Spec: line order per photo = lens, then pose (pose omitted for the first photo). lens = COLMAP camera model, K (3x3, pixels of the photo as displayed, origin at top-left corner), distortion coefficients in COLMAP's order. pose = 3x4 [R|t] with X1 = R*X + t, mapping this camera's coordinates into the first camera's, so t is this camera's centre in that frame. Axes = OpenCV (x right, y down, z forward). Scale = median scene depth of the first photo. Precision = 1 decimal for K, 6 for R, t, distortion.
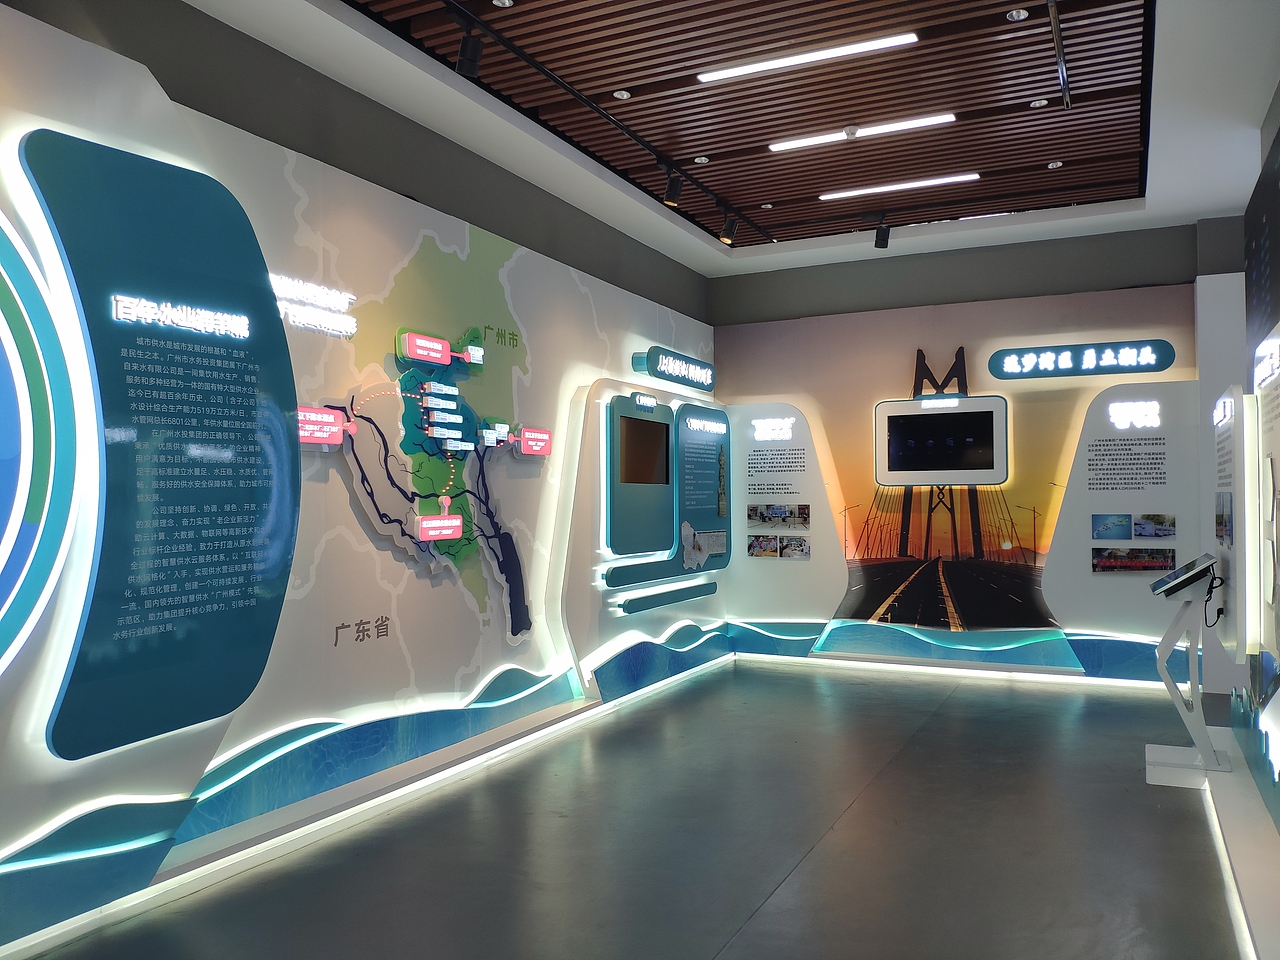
lens RADIAL K [[998.8, 0, 668.9], [0, 998.8, 481.1], [0, 0, 1]] dist [0.061336, -0.121035]
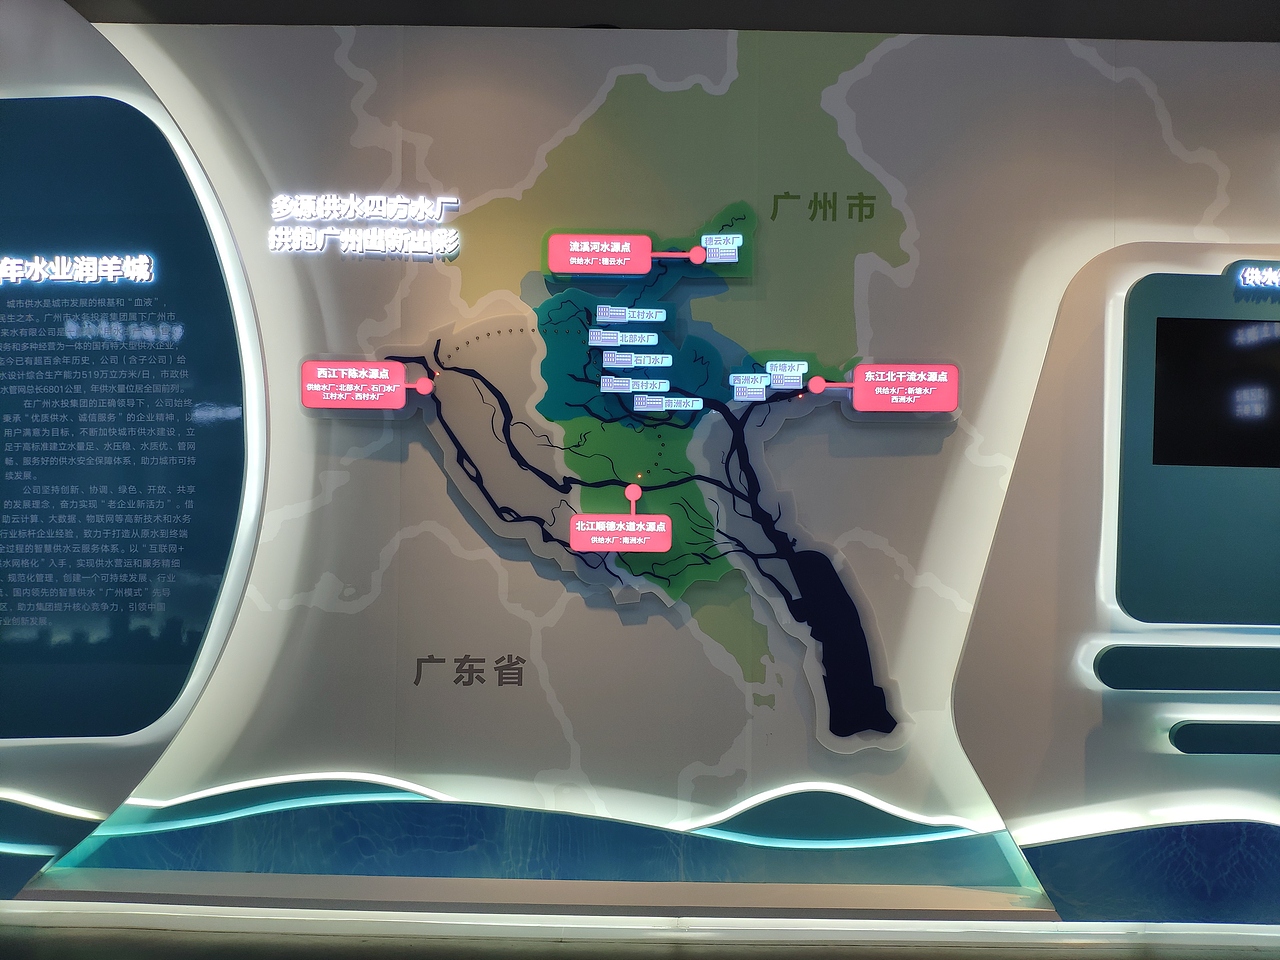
lens RADIAL K [[998.8, 0, 649.5], [0, 998.8, 491.6], [0, 0, 1]] dist [0.061336, -0.121035]
pose [[0.405307, 0.020251, -0.913956, 0.367958], [-0.002864, 0.999778, 0.020883, 0.007059], [0.914176, -0.005846, 0.405275, 0.782750]]
